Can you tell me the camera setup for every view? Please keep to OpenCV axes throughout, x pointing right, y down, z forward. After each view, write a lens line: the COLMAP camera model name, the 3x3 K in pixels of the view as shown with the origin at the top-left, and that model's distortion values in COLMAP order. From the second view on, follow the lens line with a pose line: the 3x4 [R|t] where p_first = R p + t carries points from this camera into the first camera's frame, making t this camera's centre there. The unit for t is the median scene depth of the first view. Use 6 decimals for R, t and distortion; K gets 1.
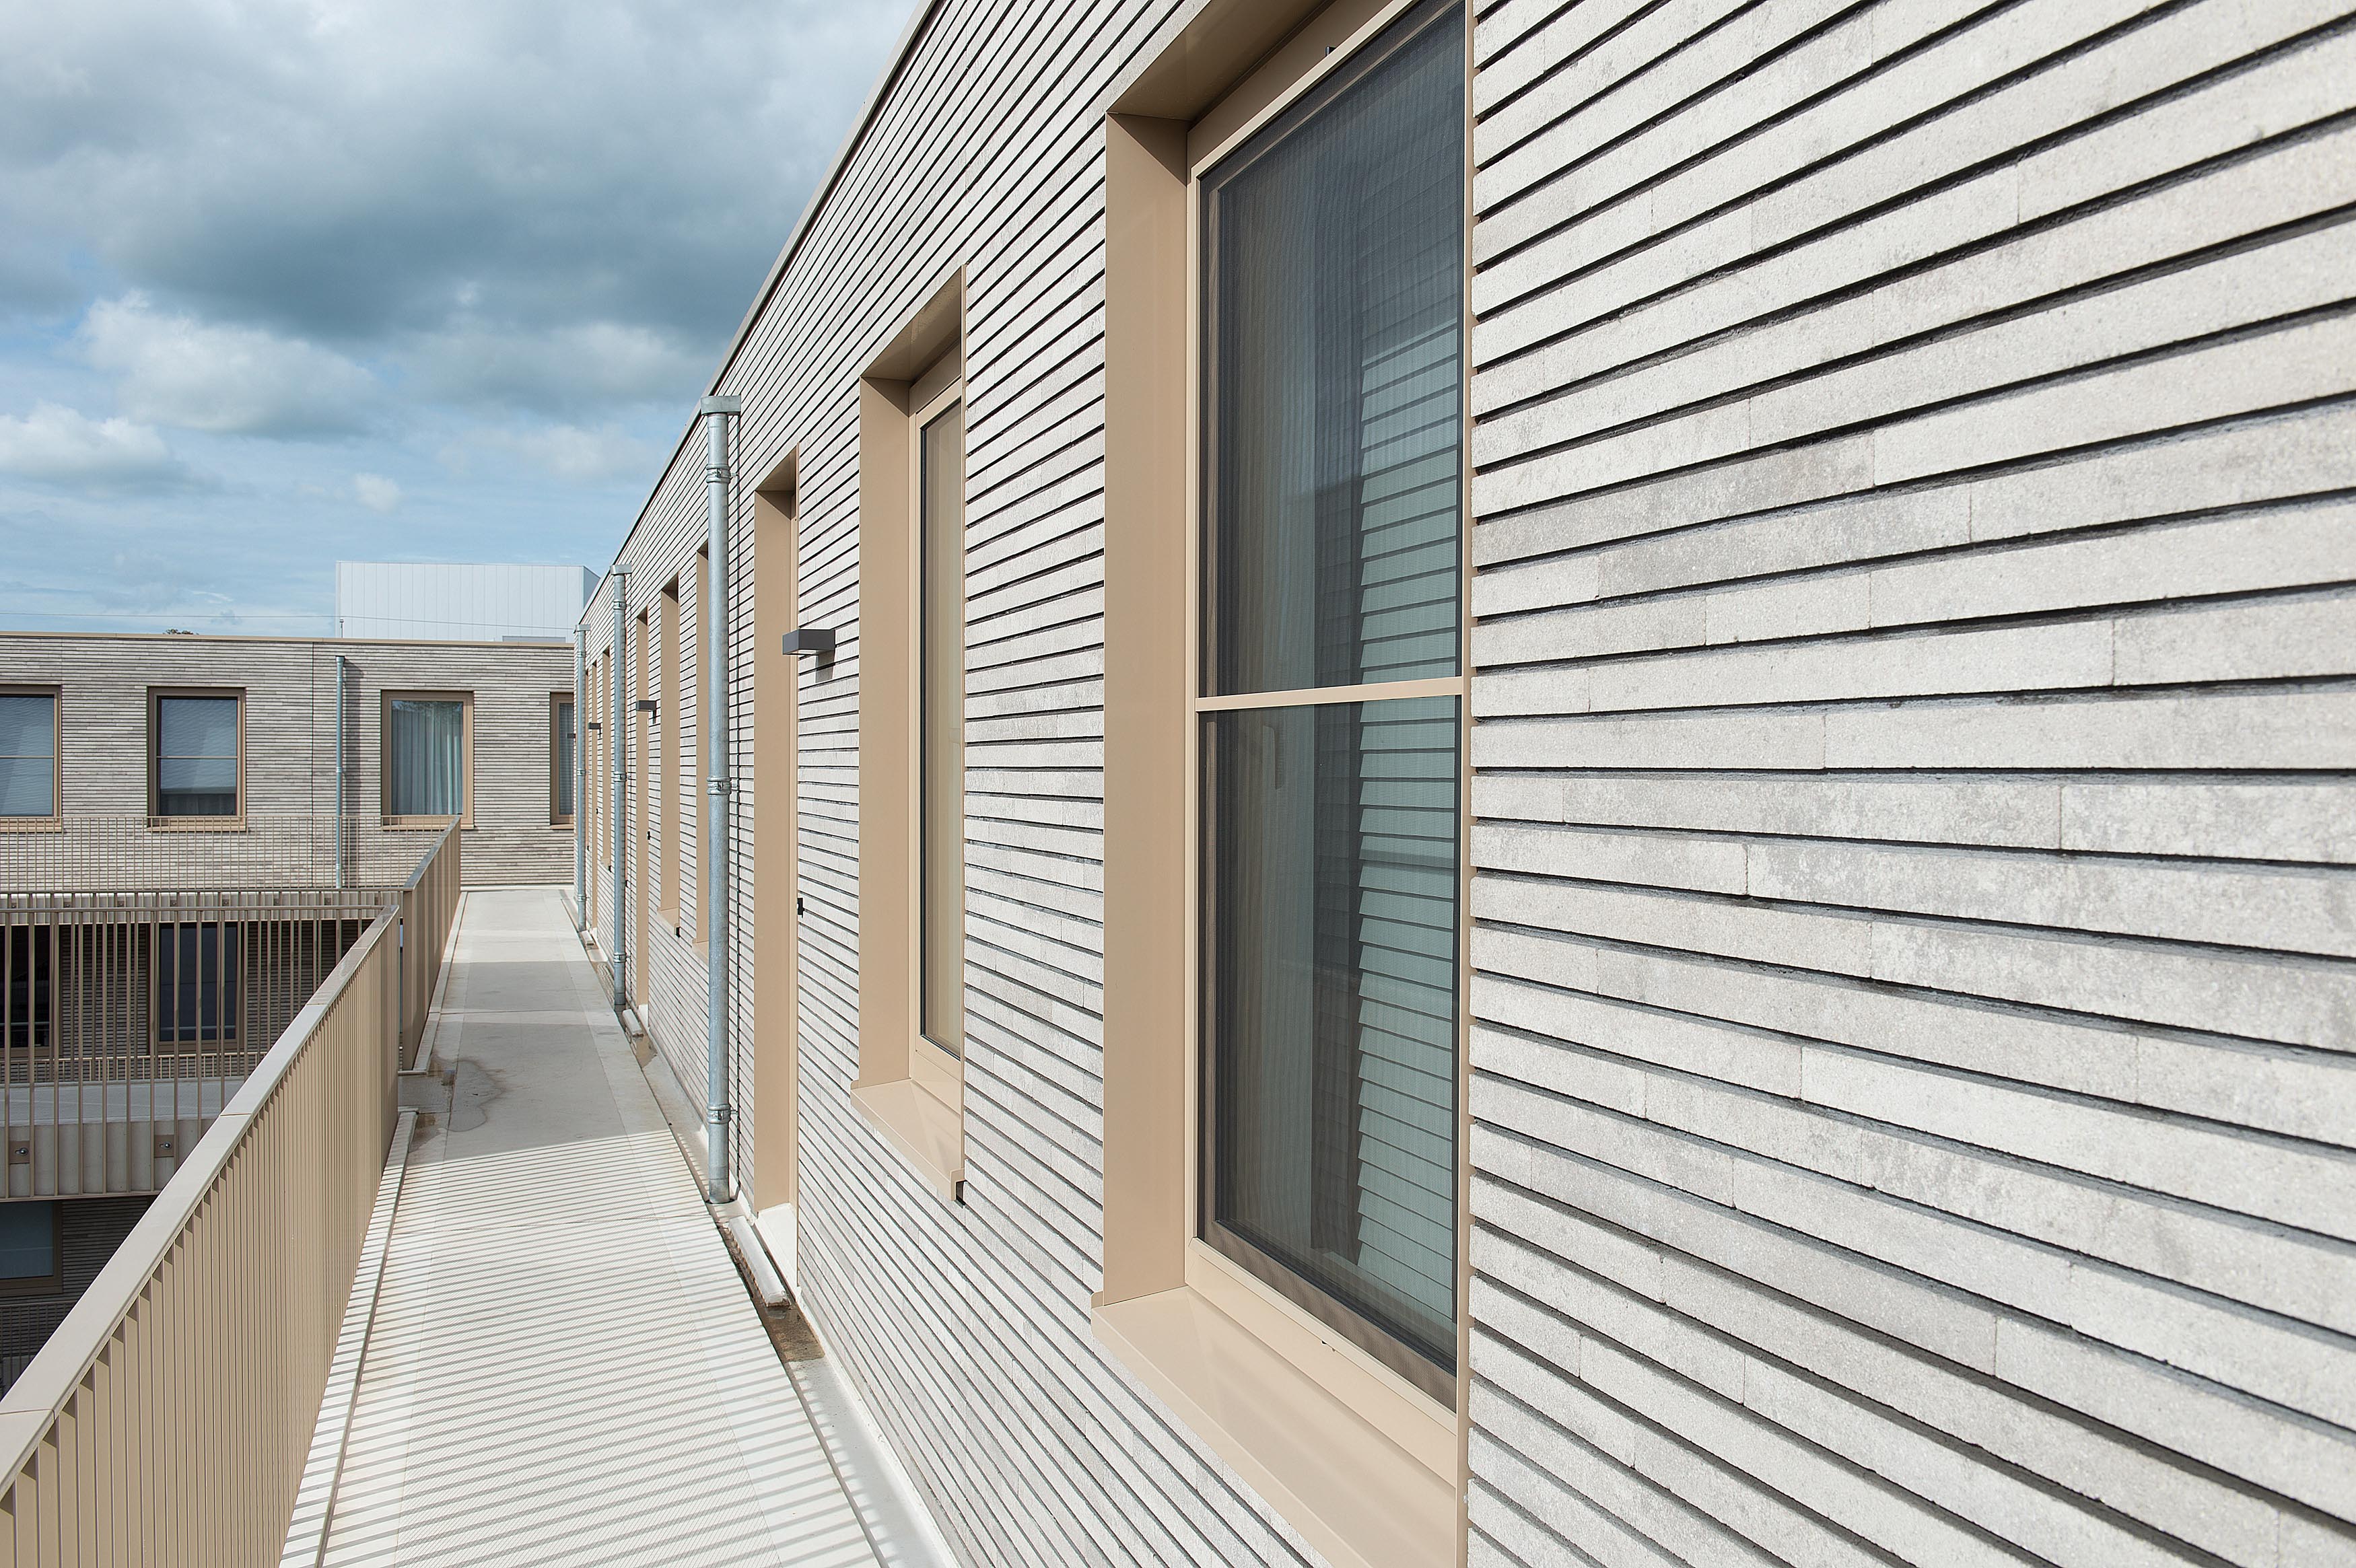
lens RADIAL K [[2003.1, 0, 1178.0], [0, 2003.1, 784.0], [0, 0, 1]] dist [-0.001226, 0.001973]
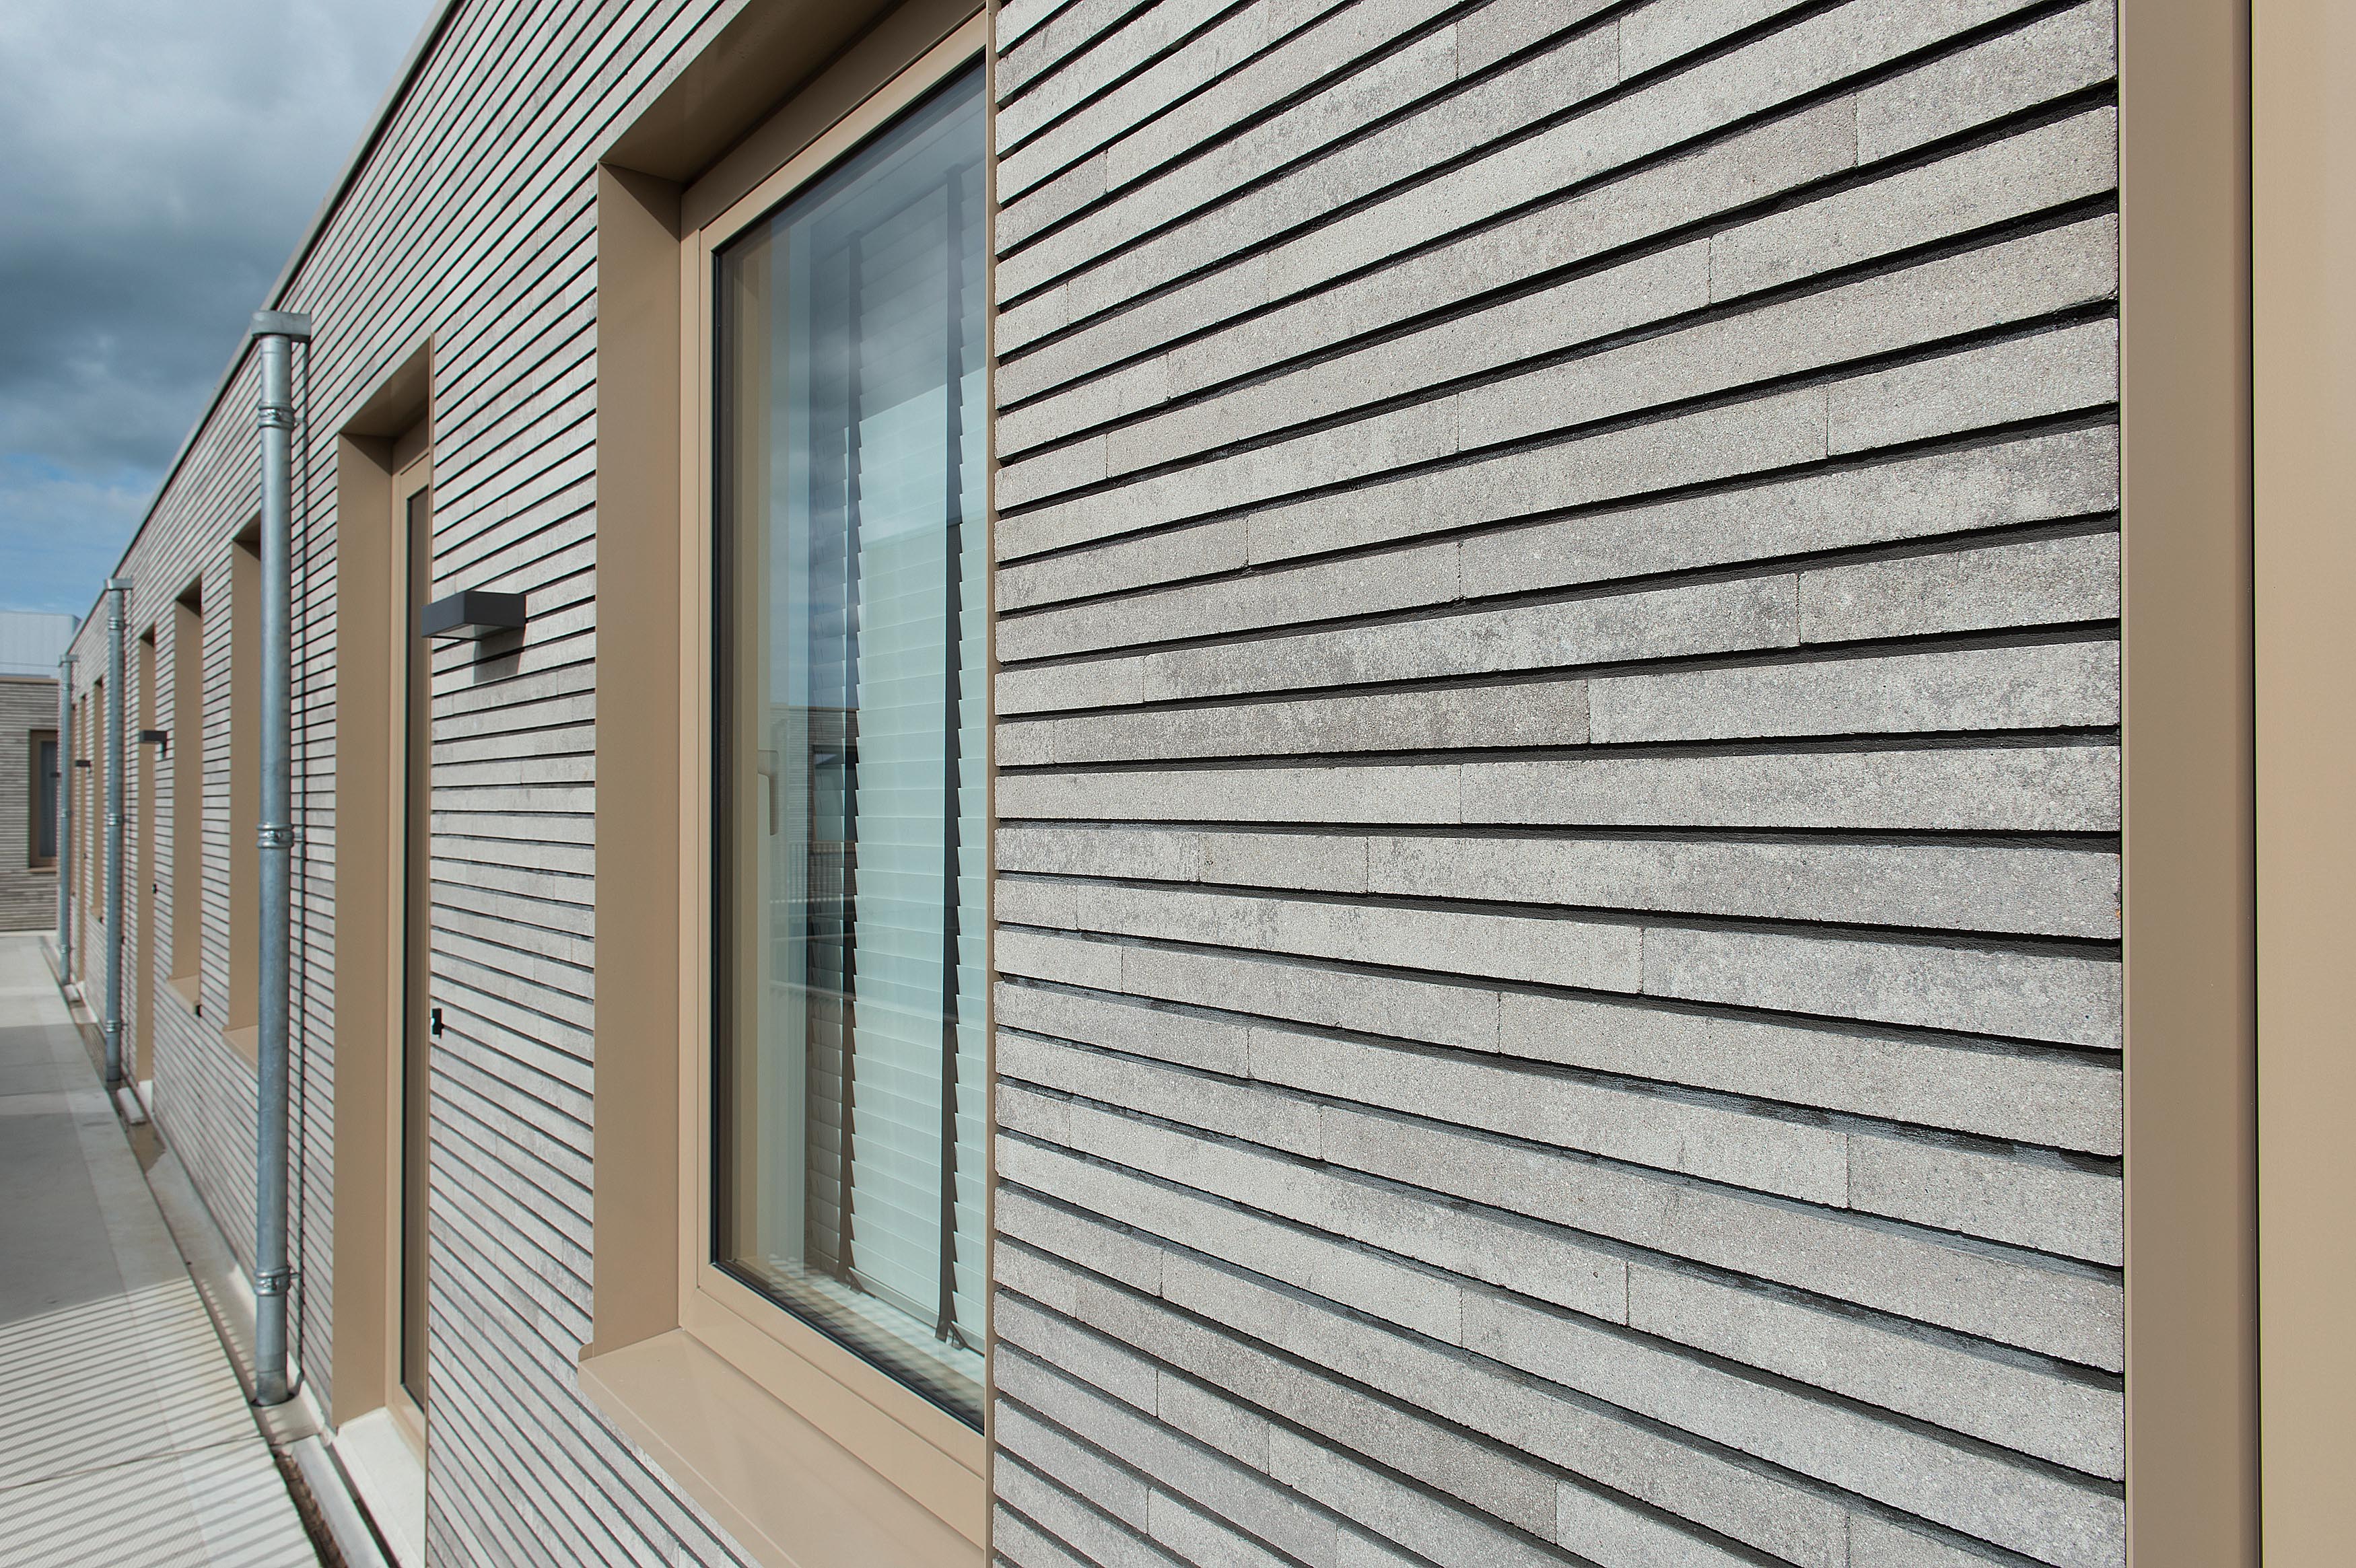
lens RADIAL K [[1610.9, 0, 1178.0], [0, 1610.9, 784.0], [0, 0, 1]] dist [0.006359, 0.001022]
pose [[0.951802, 0.000386, 0.306714, -0.093341], [0.005913, 0.999790, -0.019606, -0.004645], [-0.306657, 0.020475, 0.951600, 0.324029]]
